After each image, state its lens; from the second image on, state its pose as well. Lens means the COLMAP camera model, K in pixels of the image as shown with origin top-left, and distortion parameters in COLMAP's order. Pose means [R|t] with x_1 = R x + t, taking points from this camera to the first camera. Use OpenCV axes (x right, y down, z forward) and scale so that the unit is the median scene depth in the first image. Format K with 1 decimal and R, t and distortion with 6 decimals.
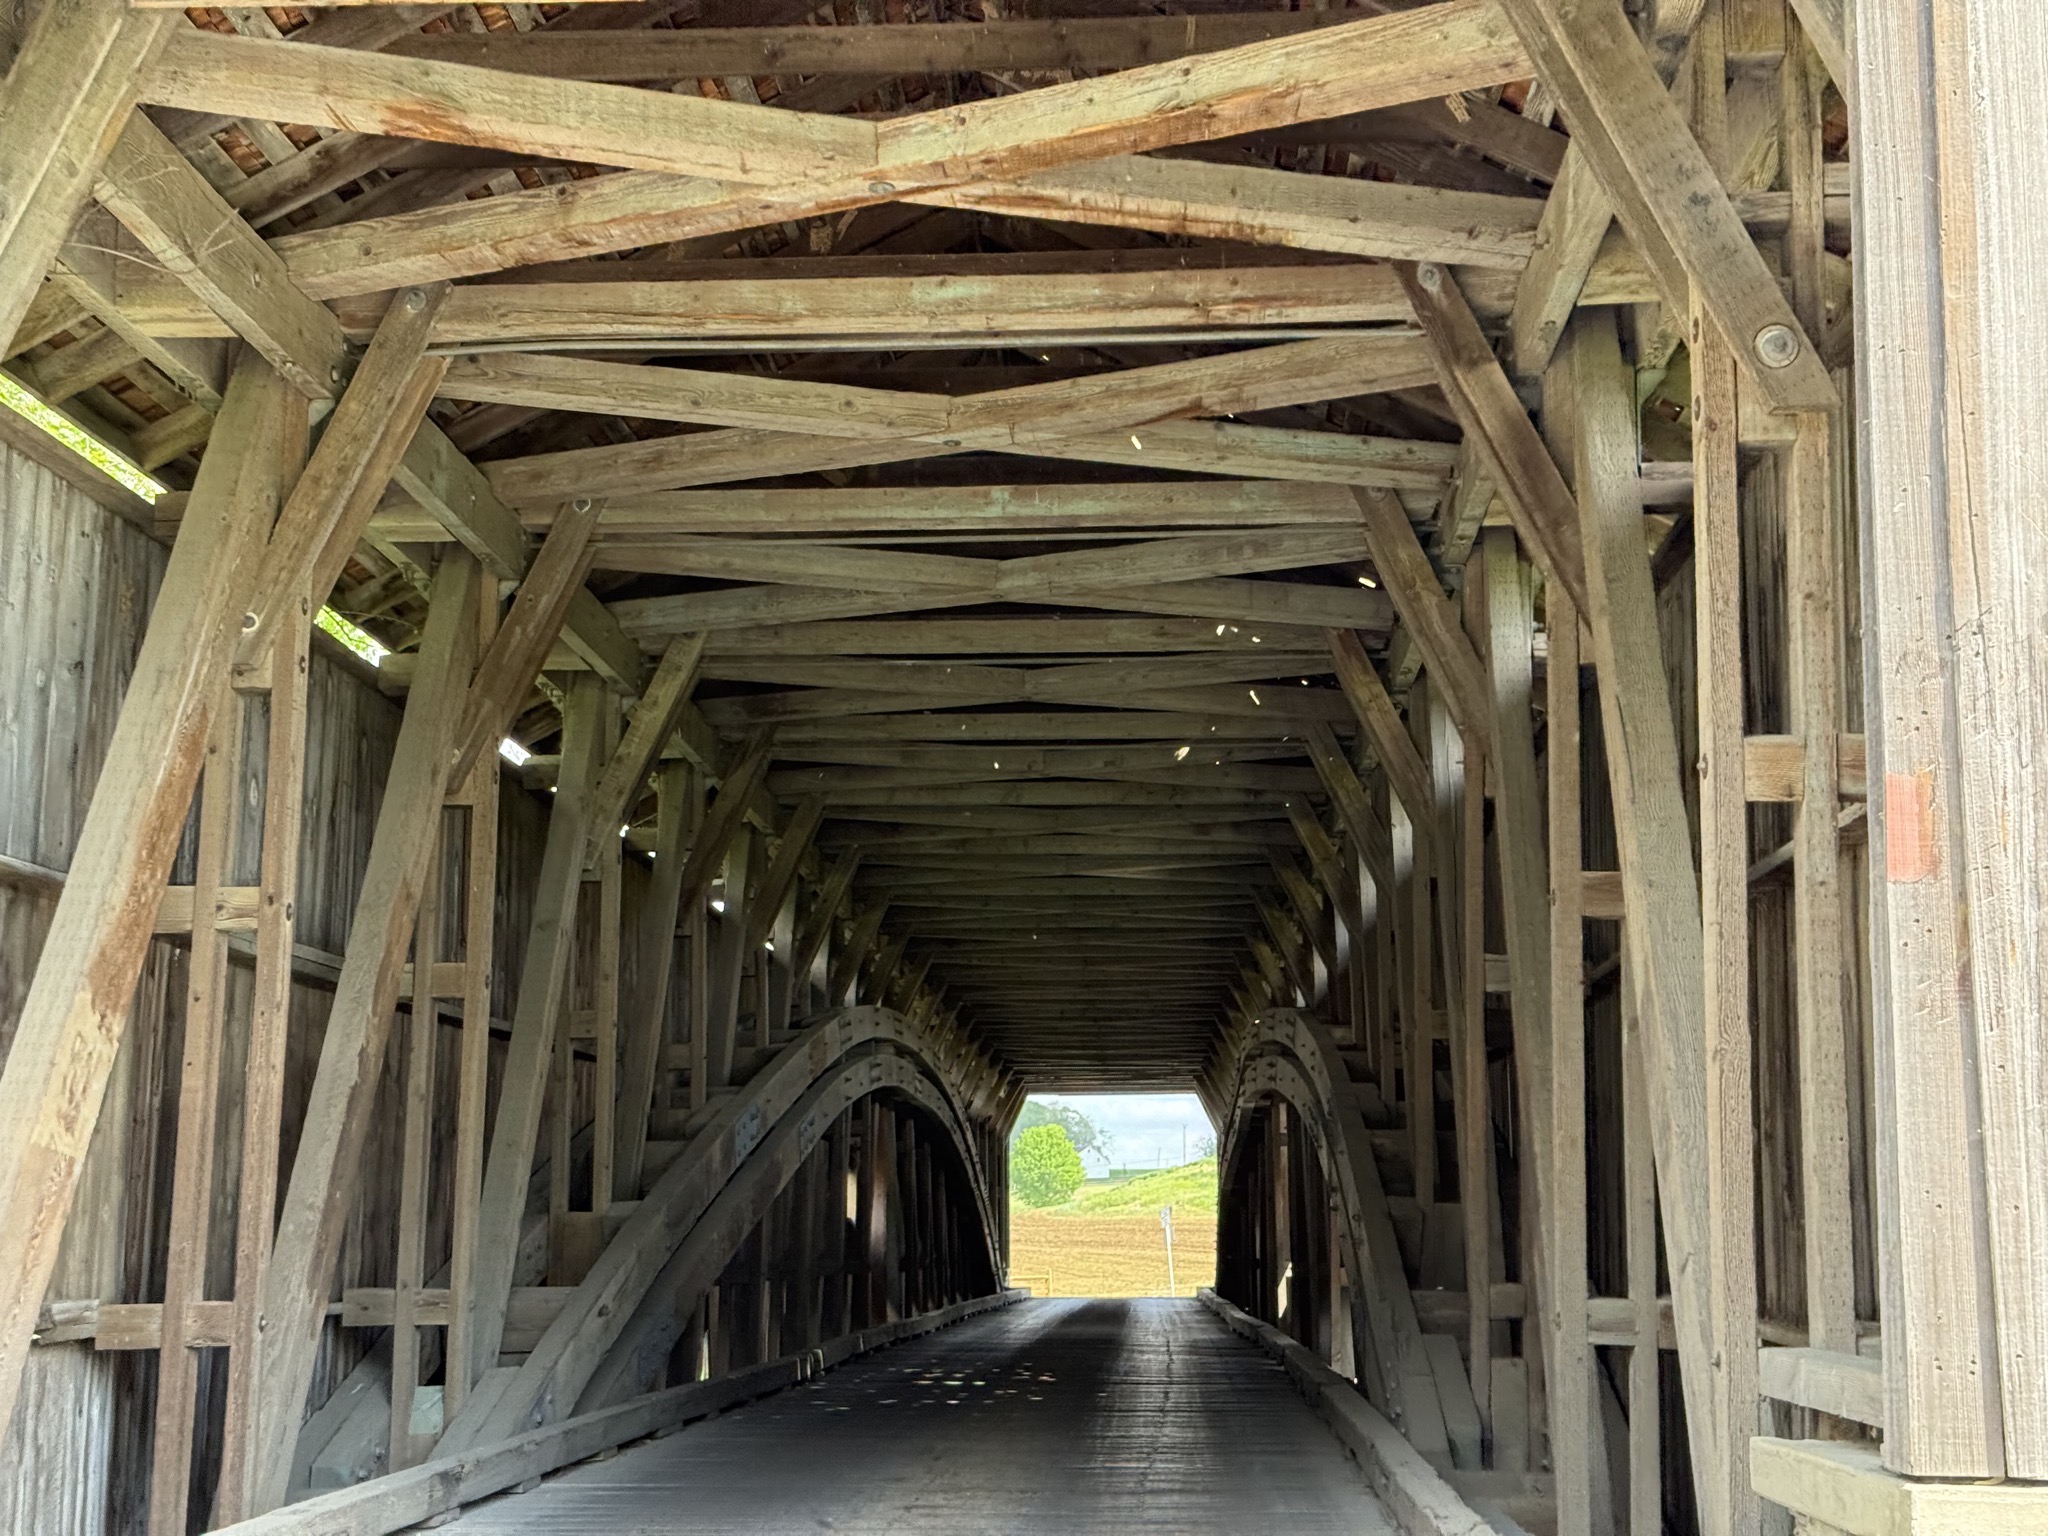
lens RADIAL K [[2948.5, 0, 1024.0], [0, 2948.5, 768.0], [0, 0, 1]] dist [0.321801, 0.024623]
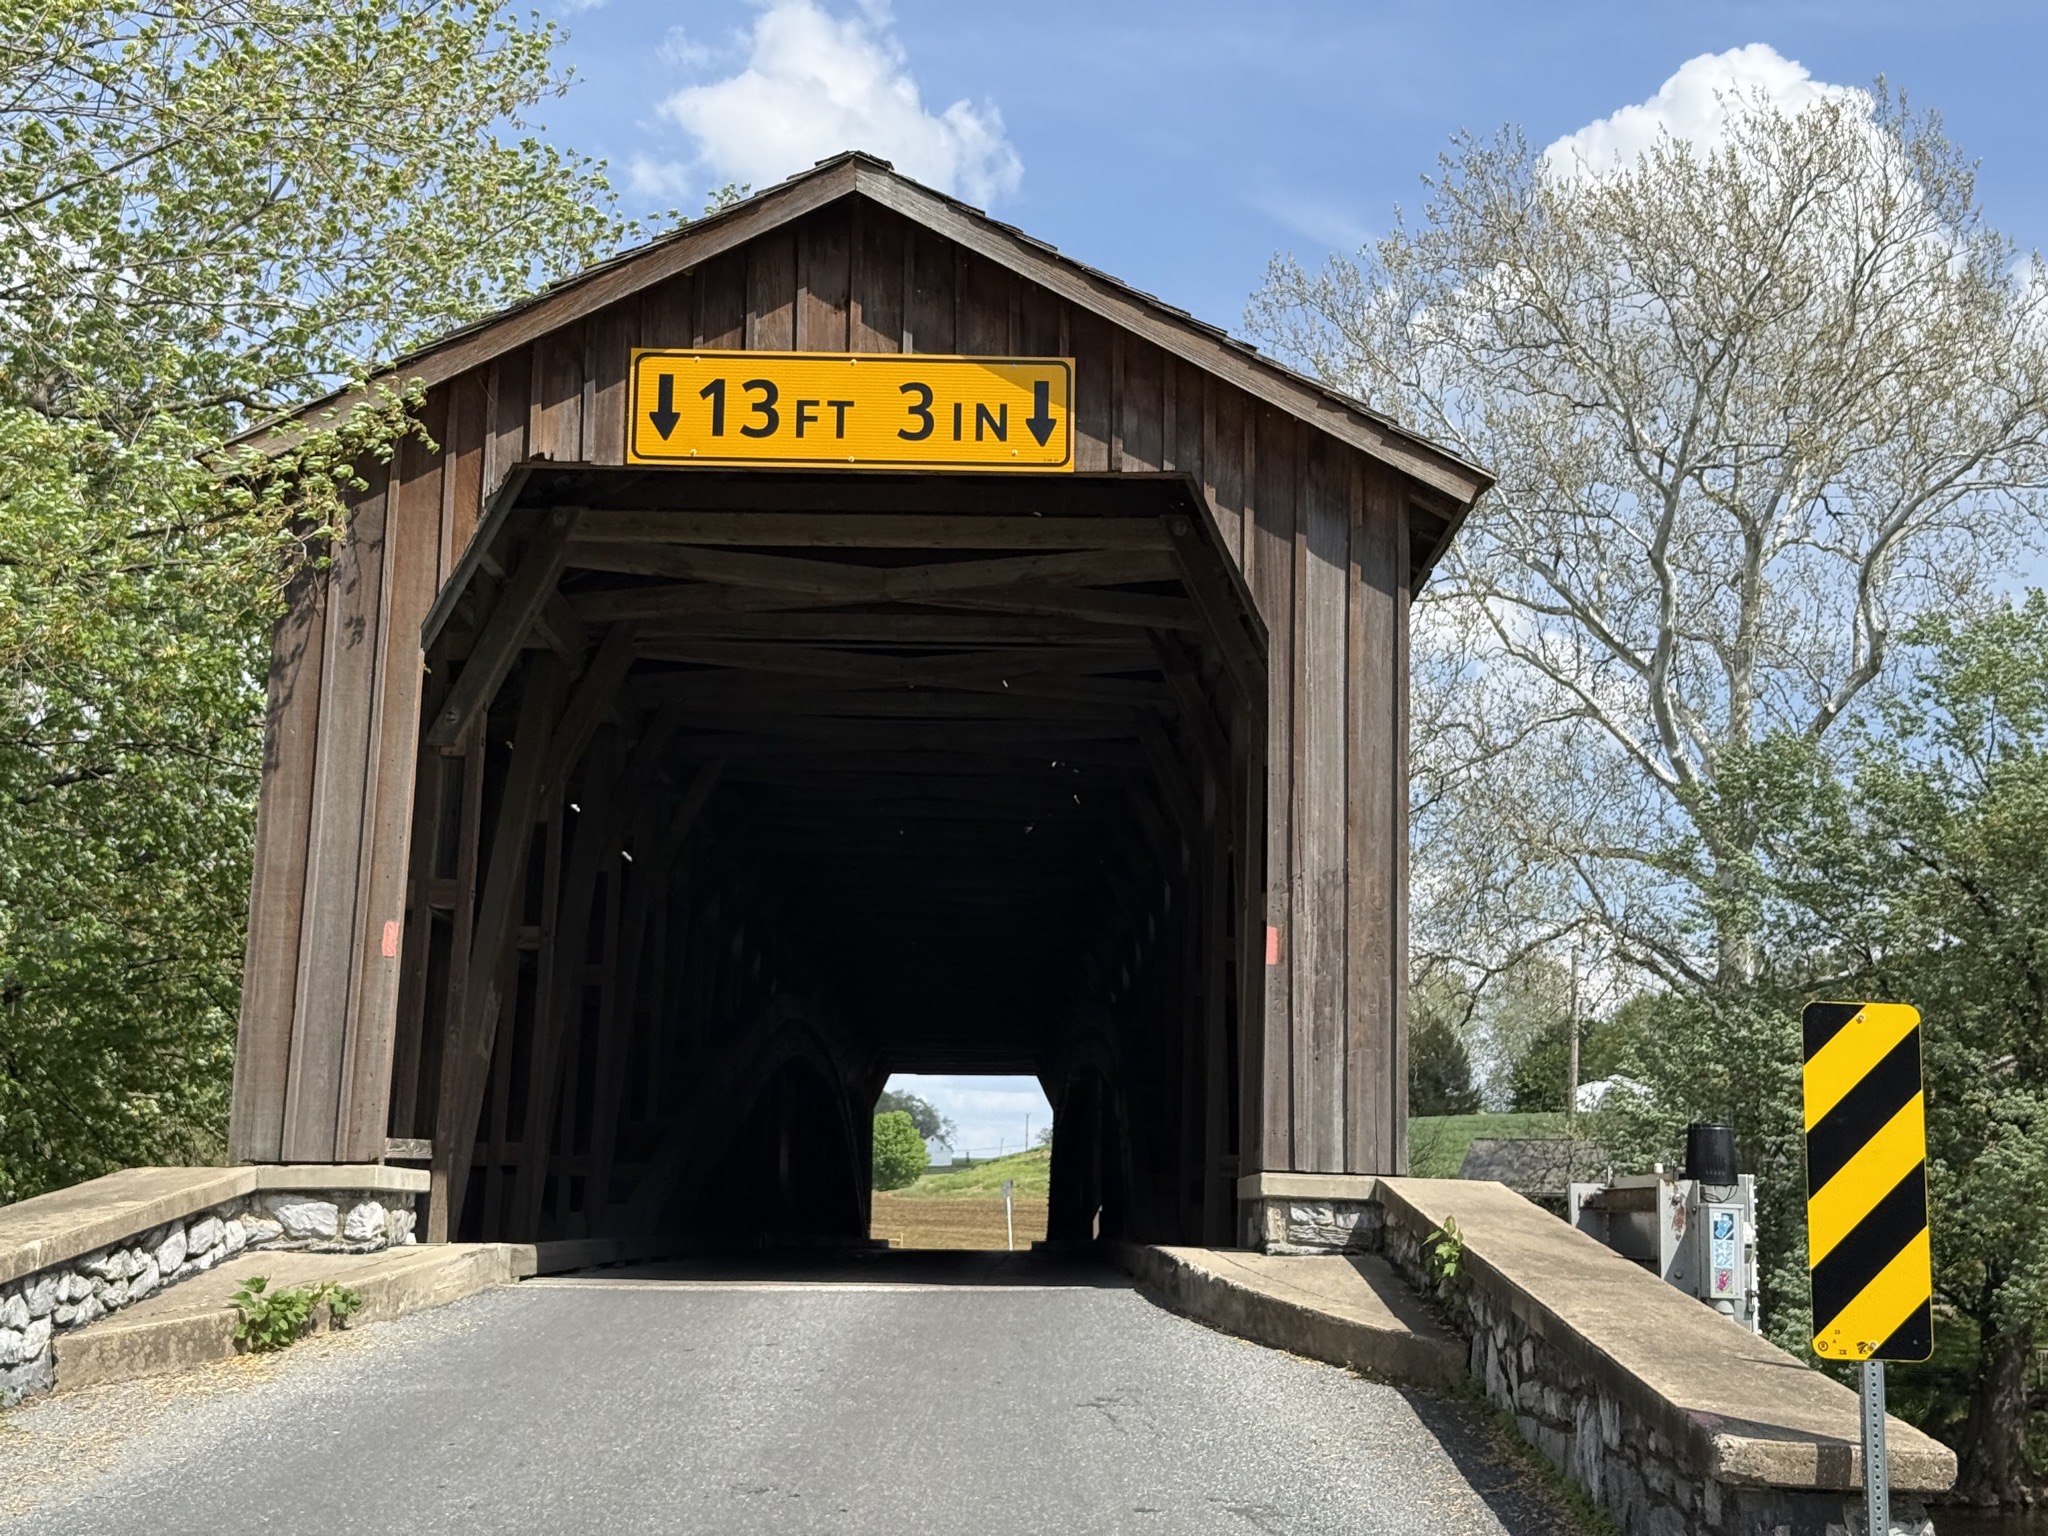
lens RADIAL K [[2948.5, 0, 1024.0], [0, 2948.5, 768.0], [0, 0, 1]] dist [0.321801, 0.024623]
pose [[0.998399, 0.027451, 0.049454, -0.013163], [-0.027605, 0.999616, 0.002425, -0.022333], [-0.049368, -0.003786, 0.998773, -0.268034]]
